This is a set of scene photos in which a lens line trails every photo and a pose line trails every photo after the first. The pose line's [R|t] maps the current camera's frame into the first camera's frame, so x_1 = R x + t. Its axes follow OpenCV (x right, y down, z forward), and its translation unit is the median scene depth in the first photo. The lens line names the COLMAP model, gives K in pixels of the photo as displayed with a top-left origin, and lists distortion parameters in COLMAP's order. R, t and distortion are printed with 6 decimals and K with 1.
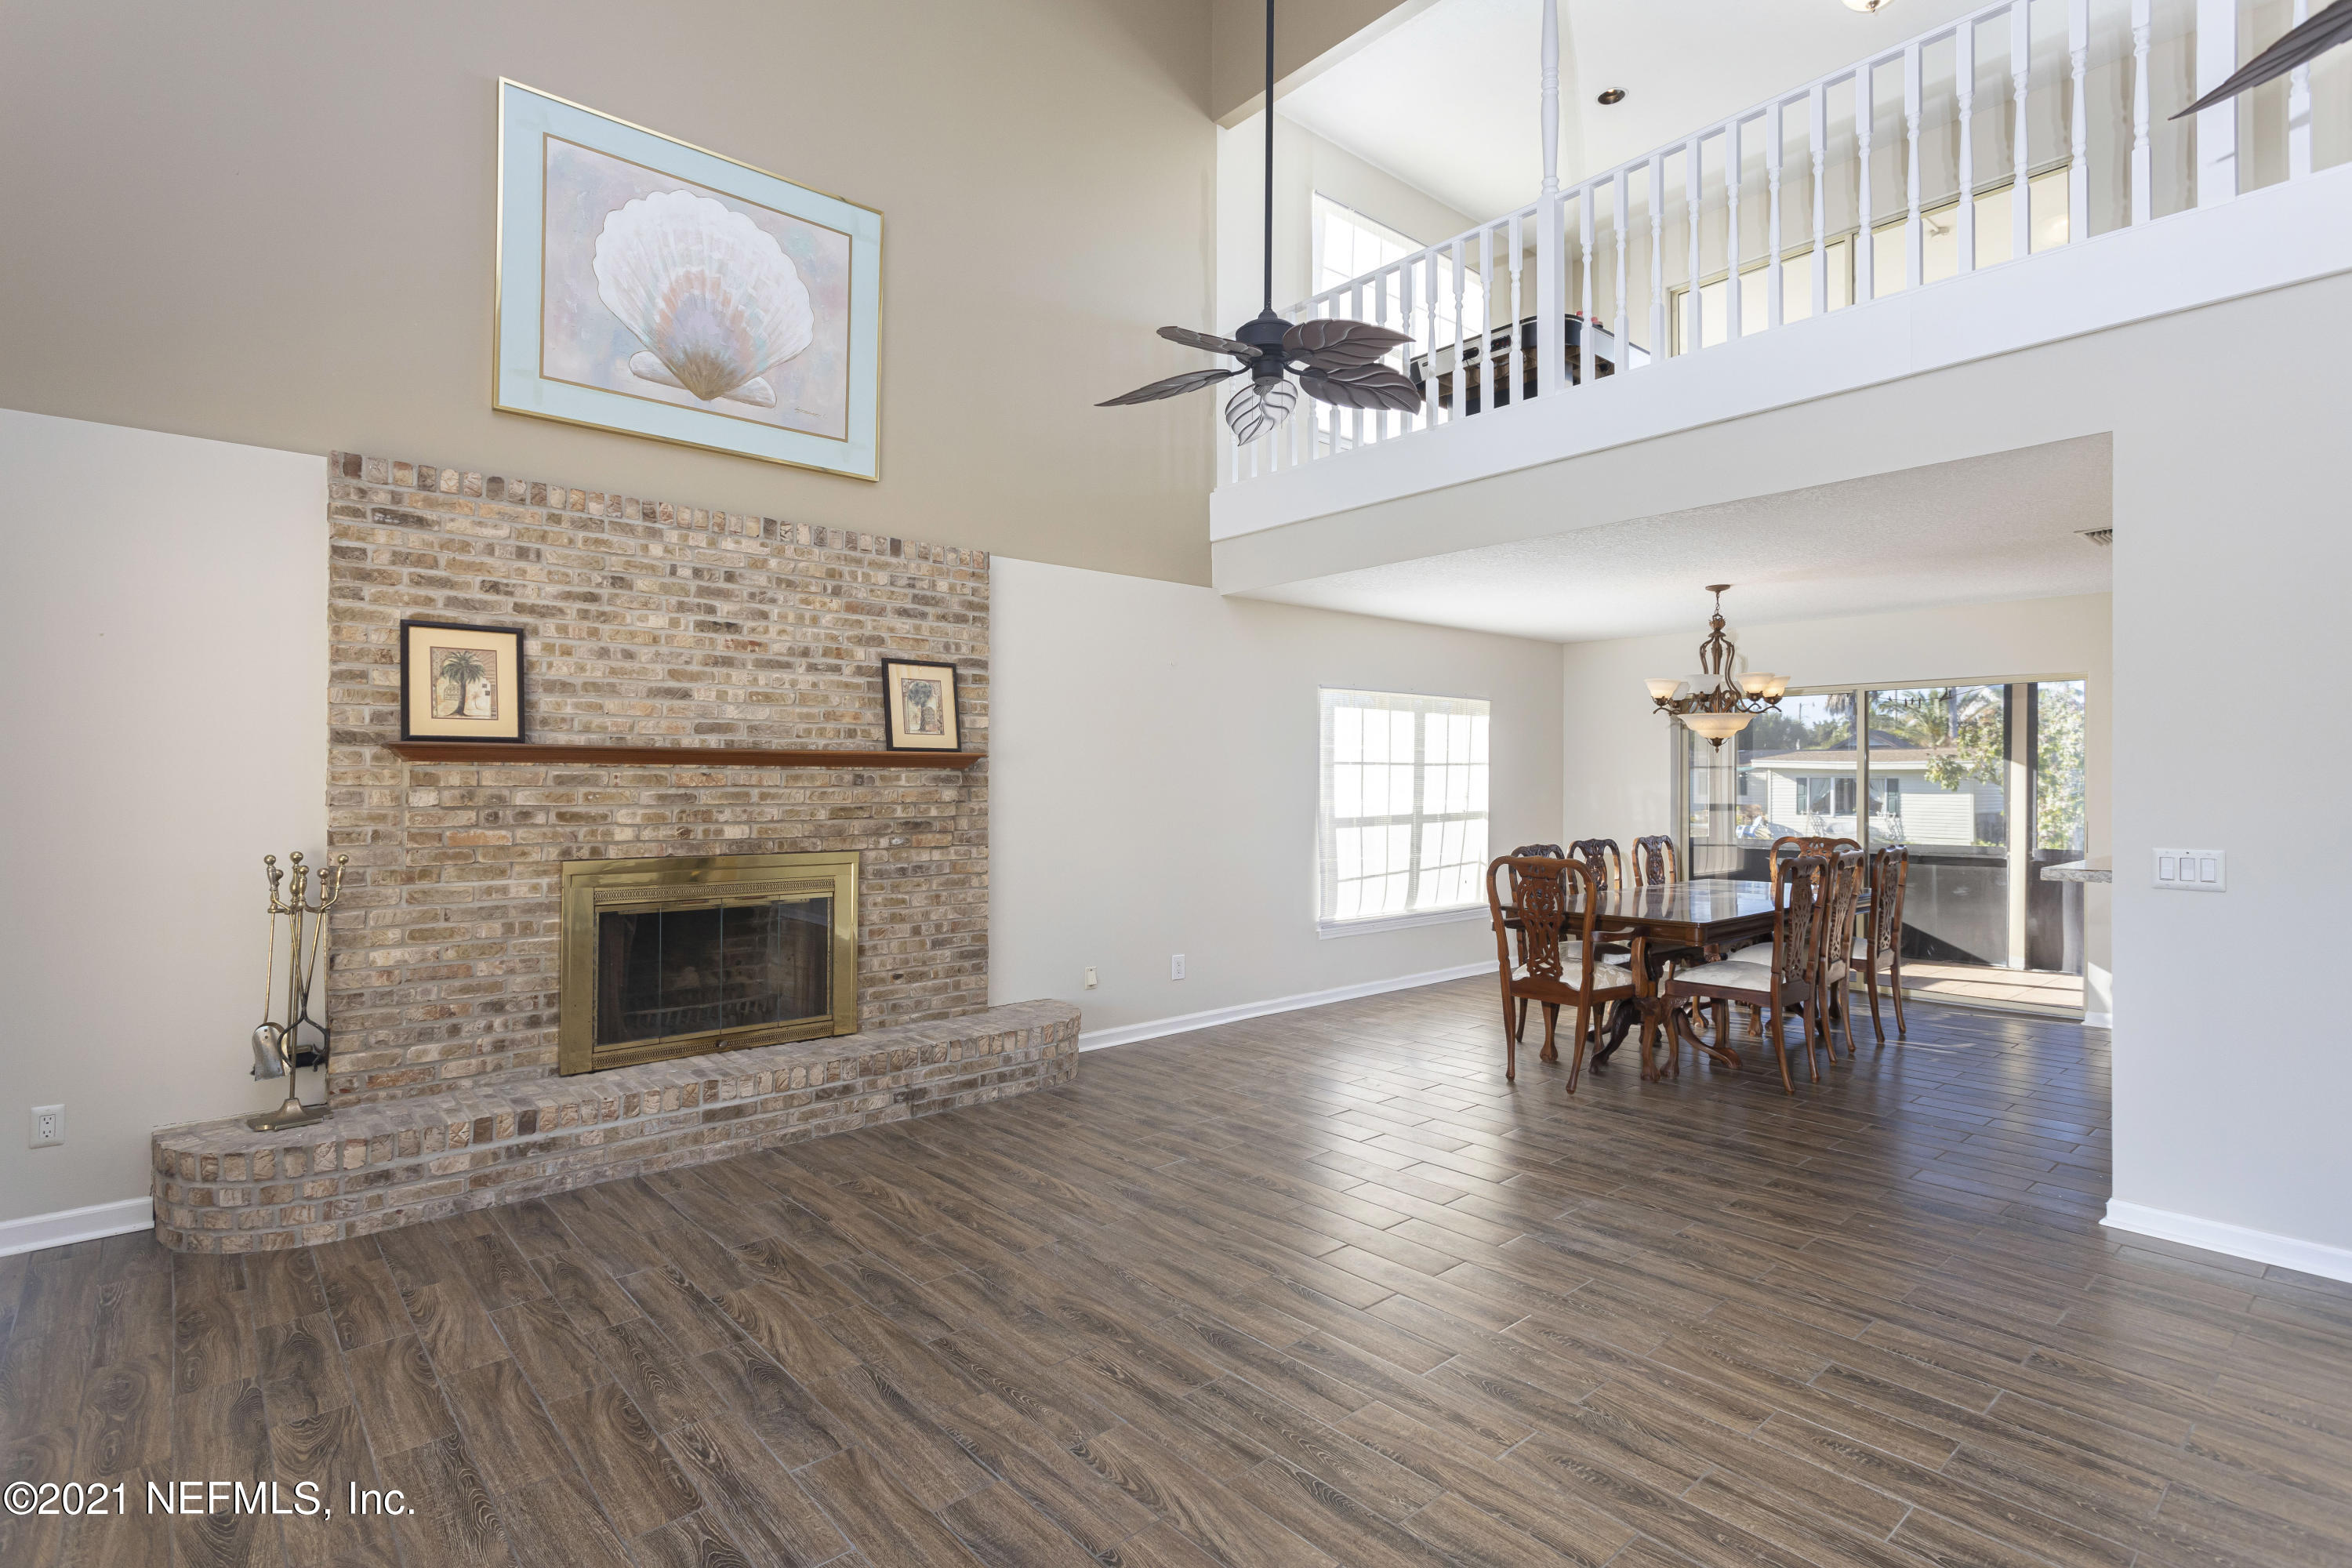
lens RADIAL K [[1173.0, 0, 1176.0], [0, 1173.0, 784.0], [0, 0, 1]] dist [-0.023524, 0.018433]
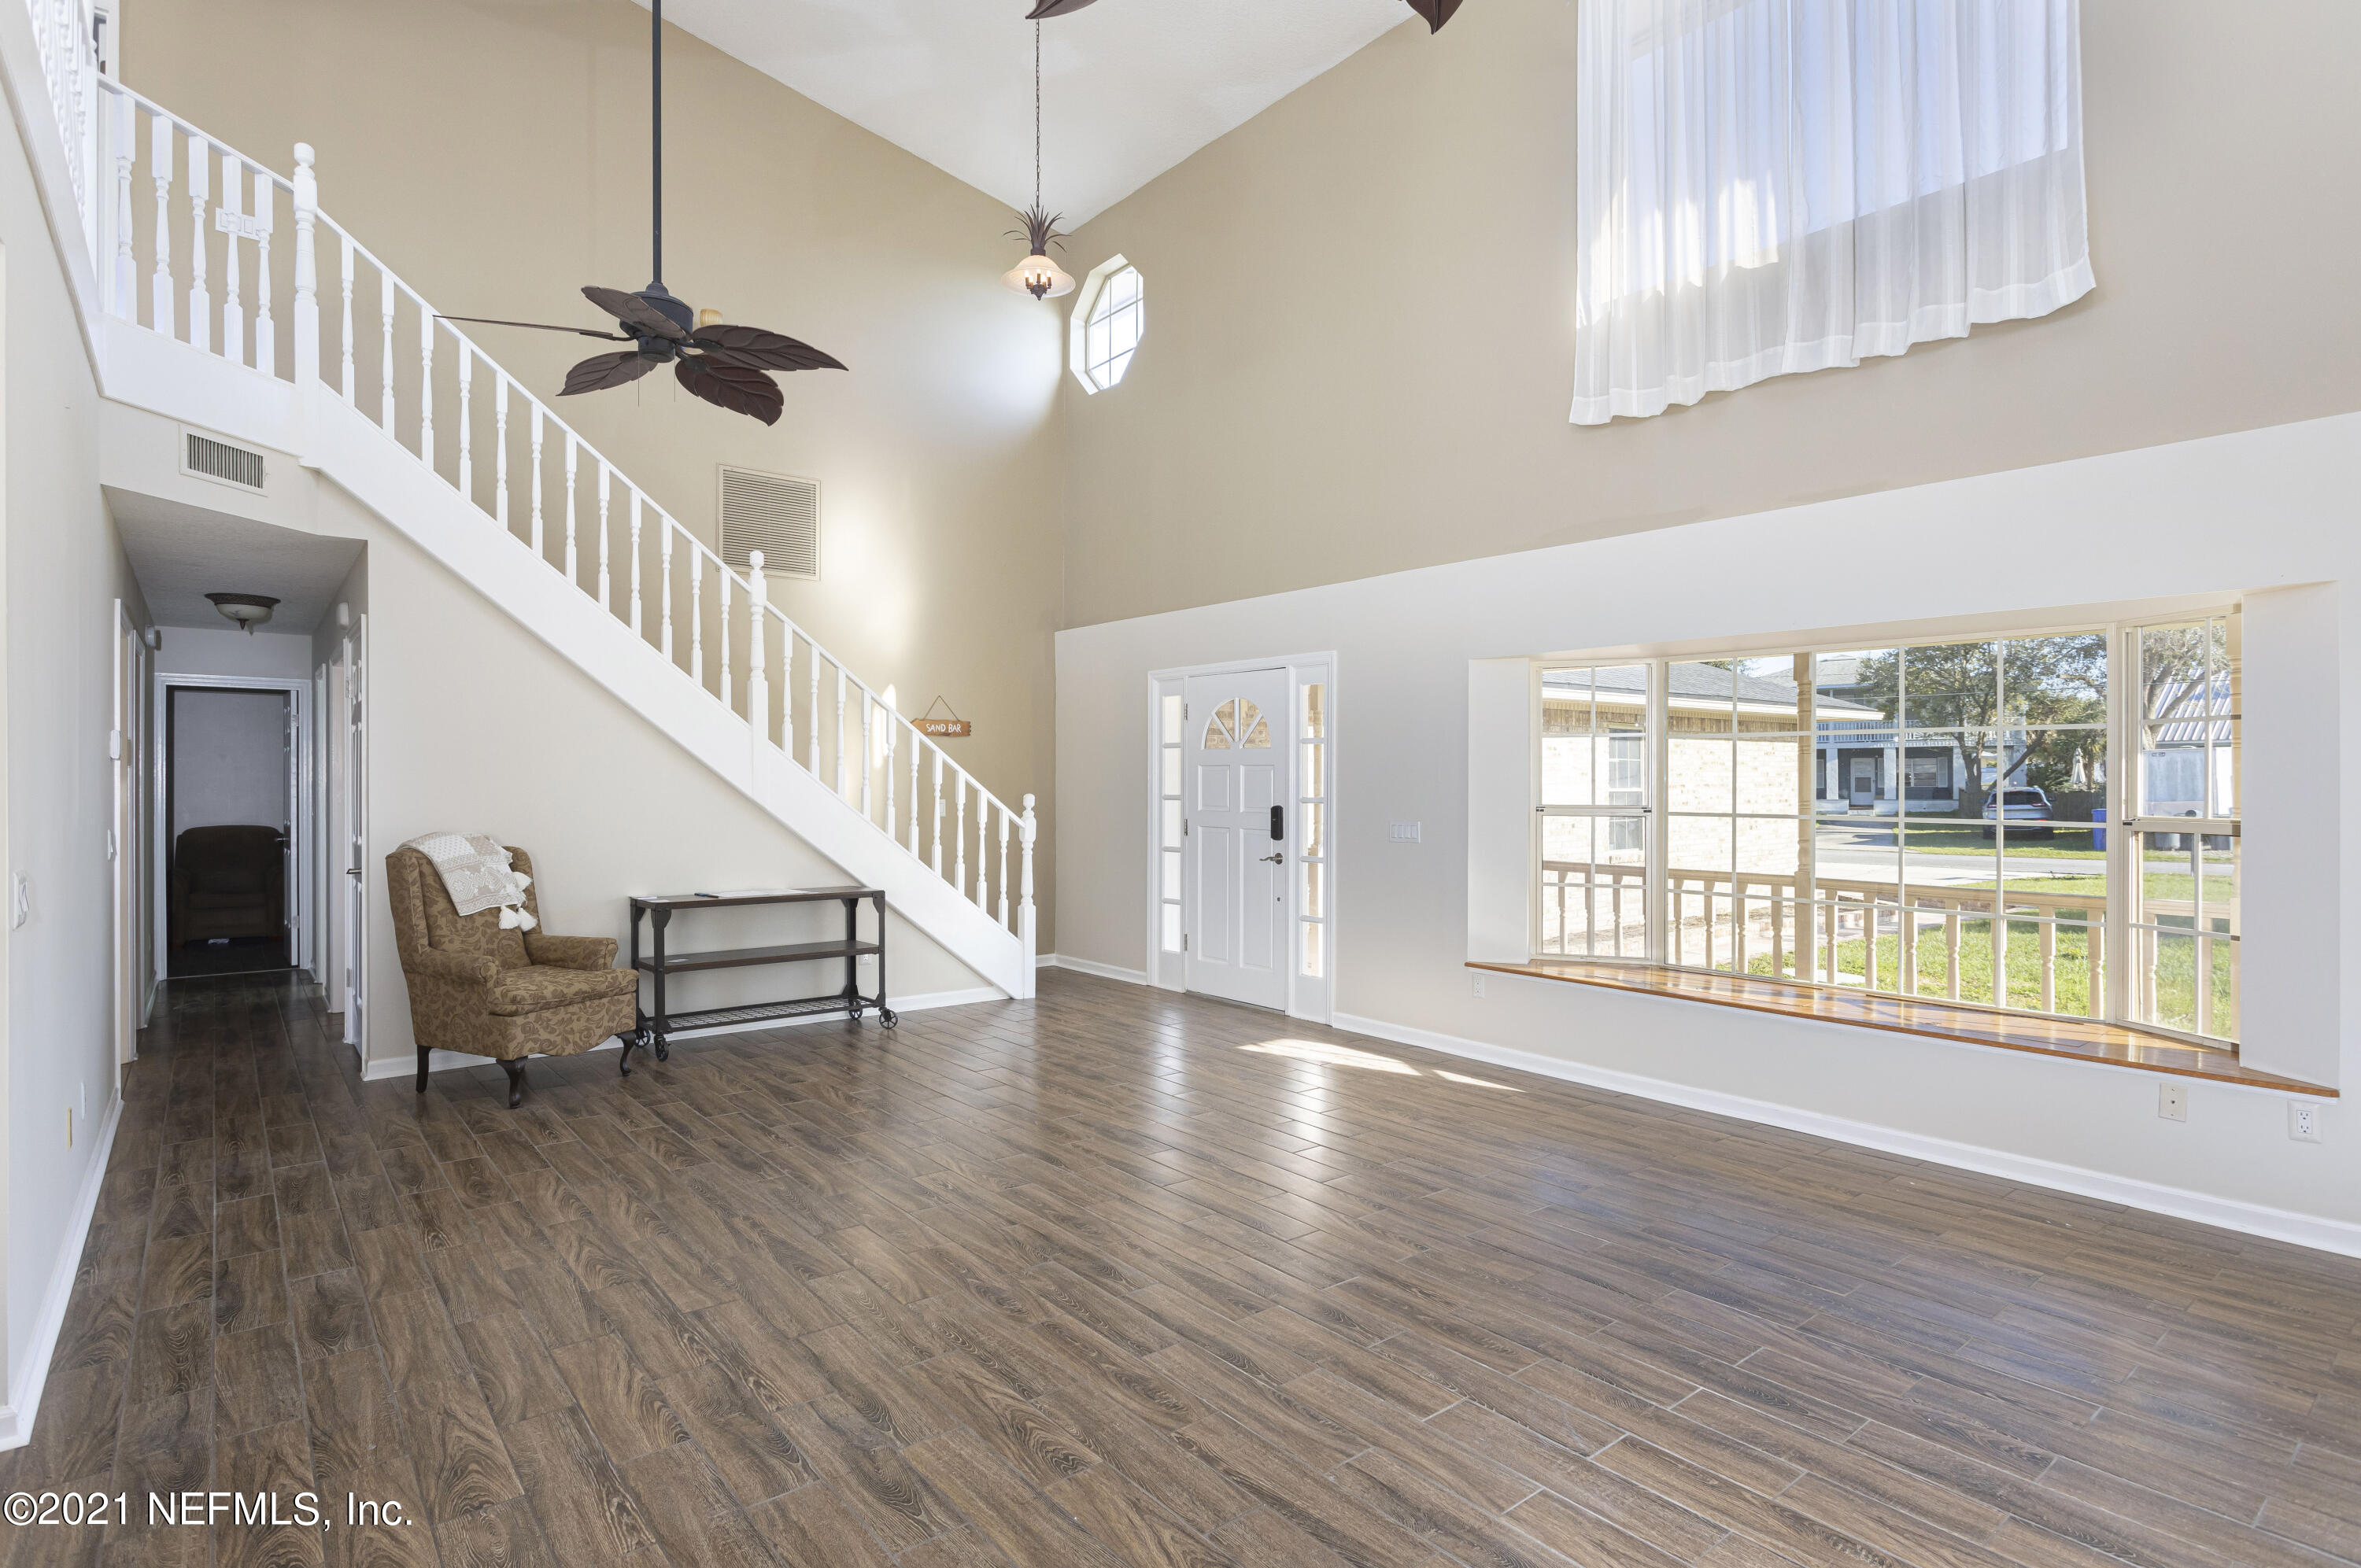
lens RADIAL K [[1209.7, 0, 1231.6], [0, 1209.7, 777.9], [0, 0, 1]] dist [-0.011338, 0.001855]
pose [[-0.999972, -0.001063, -0.007465, 0.087173], [-0.001028, 0.999988, -0.004769, -0.000061], [0.007470, -0.004761, -0.999961, 1.326660]]
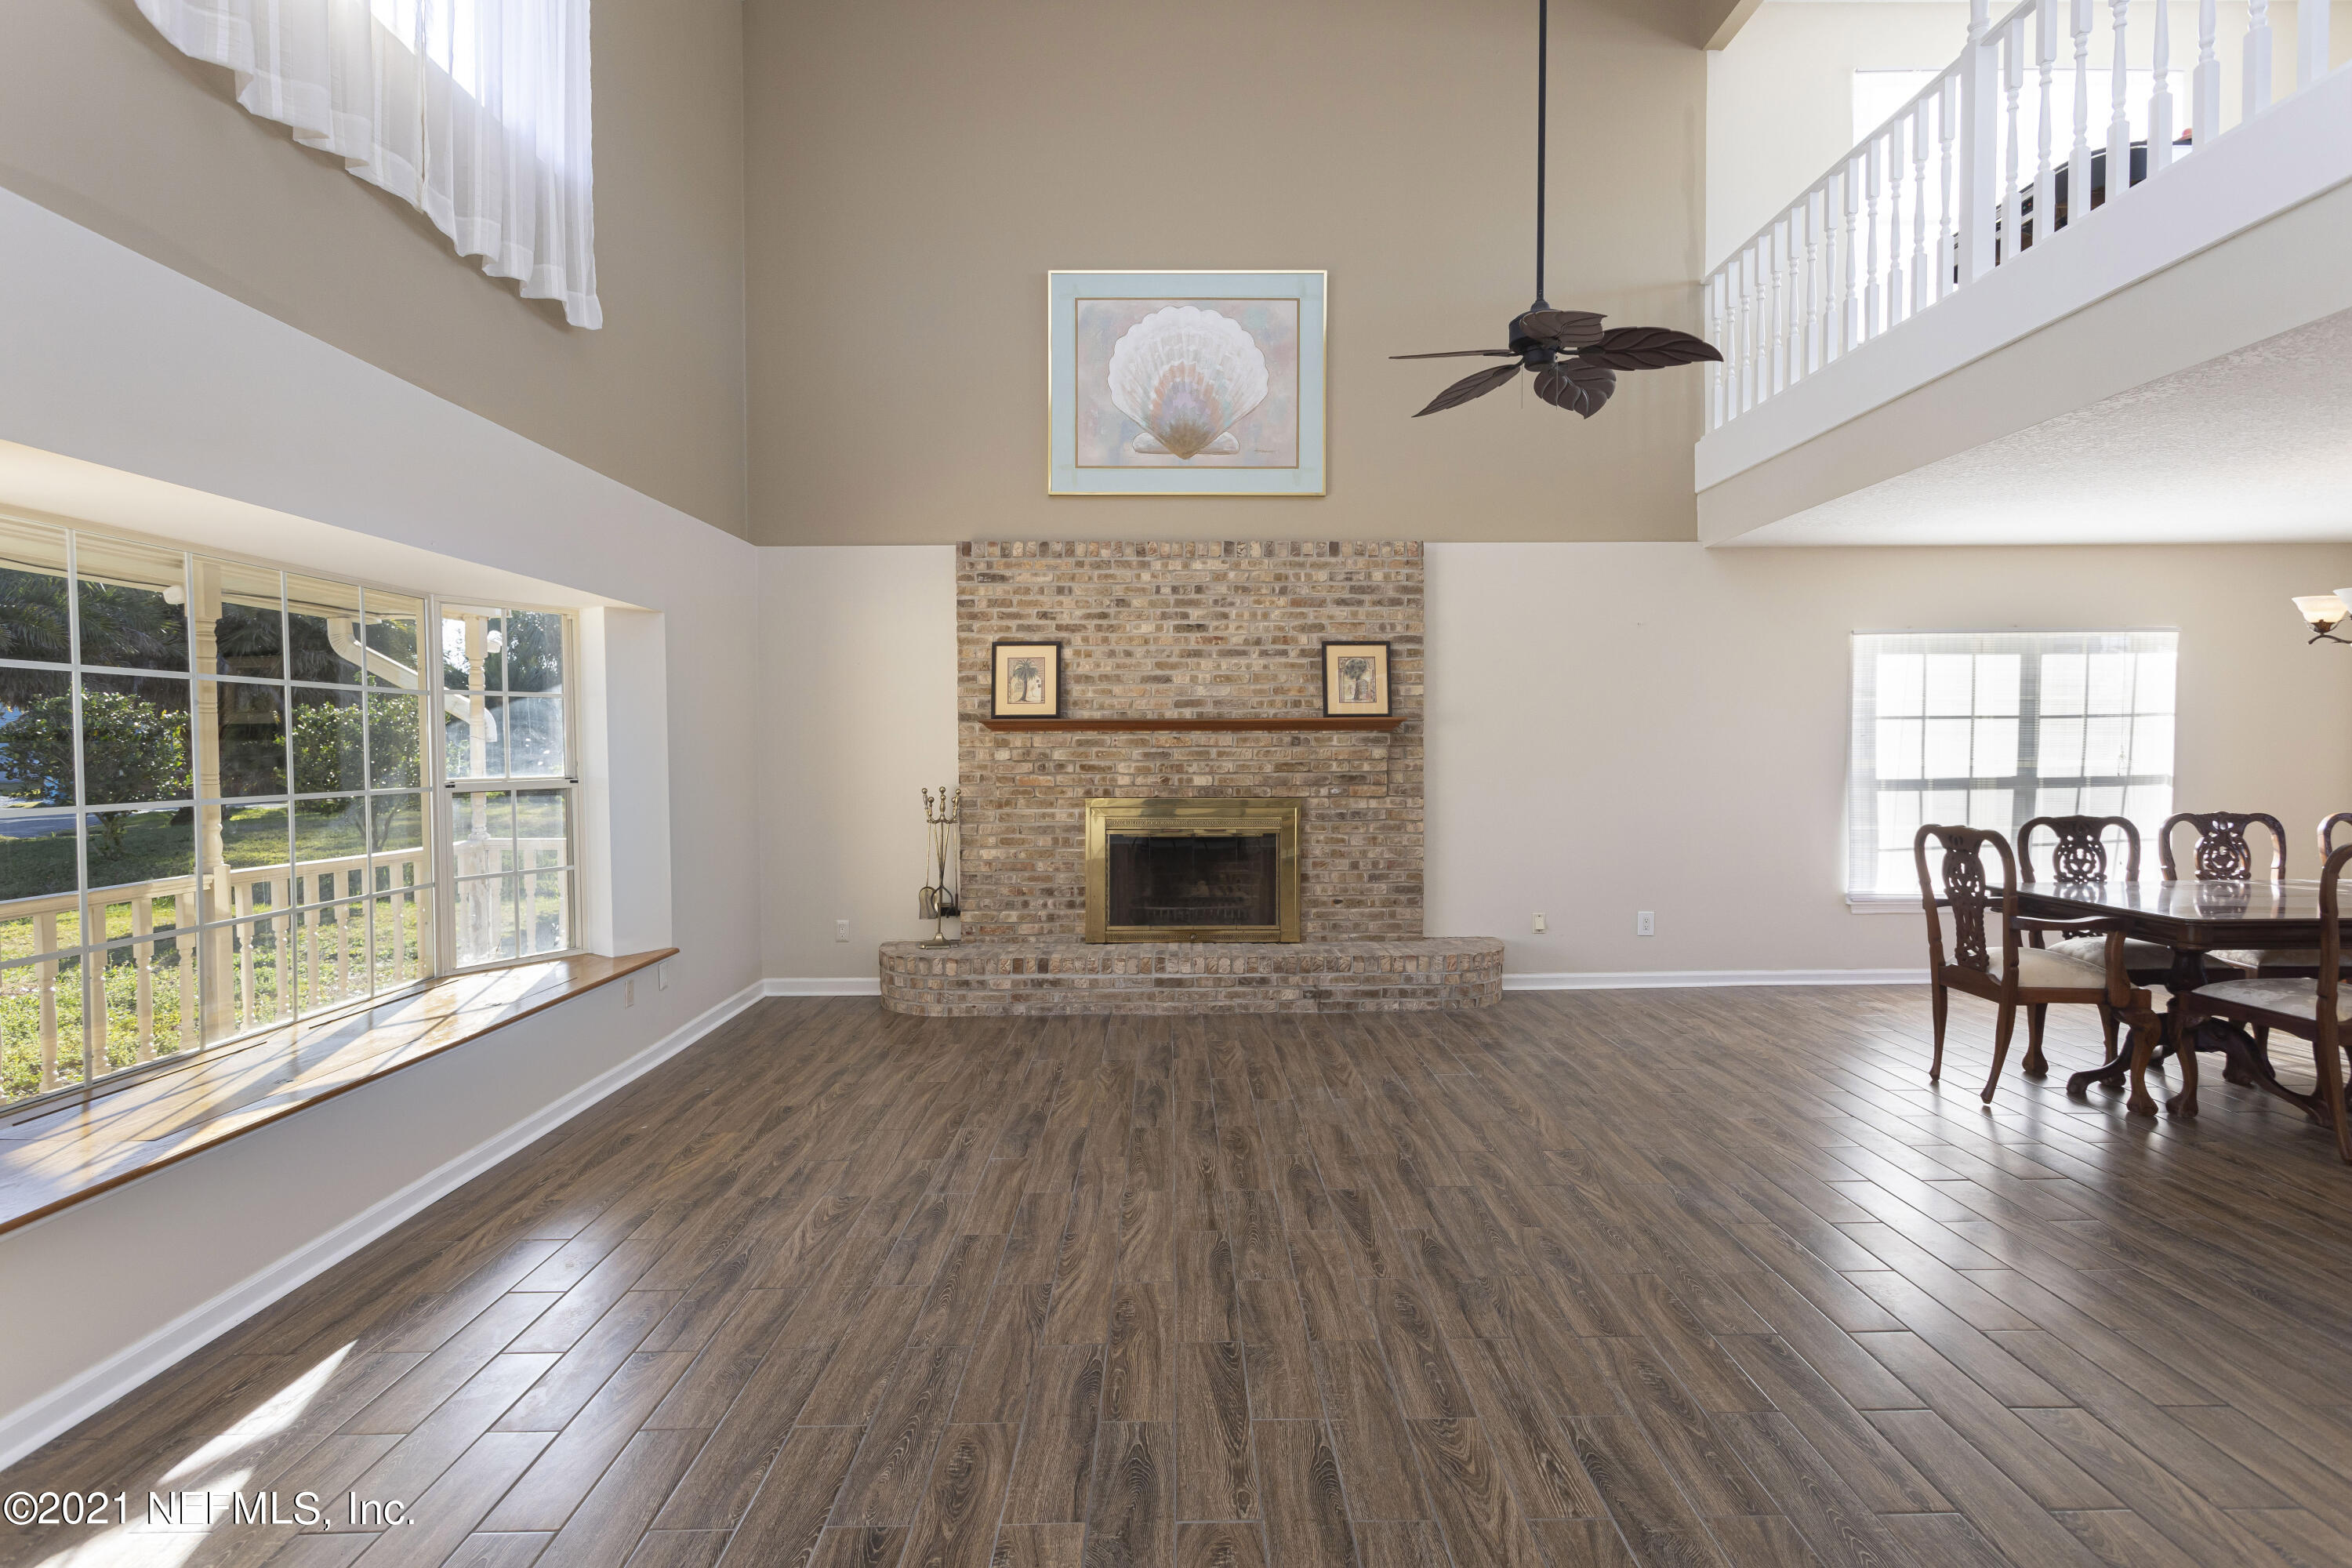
lens RADIAL K [[1155.2, 0, 1134.5], [0, 1155.2, 784.7], [0, 0, 1]] dist [-0.032089, 0.028261]
pose [[0.744489, 0.020545, -0.667318, 0.477360], [0.005400, 0.999308, 0.036790, -0.003517], [0.667612, -0.030994, 0.743864, -0.040234]]
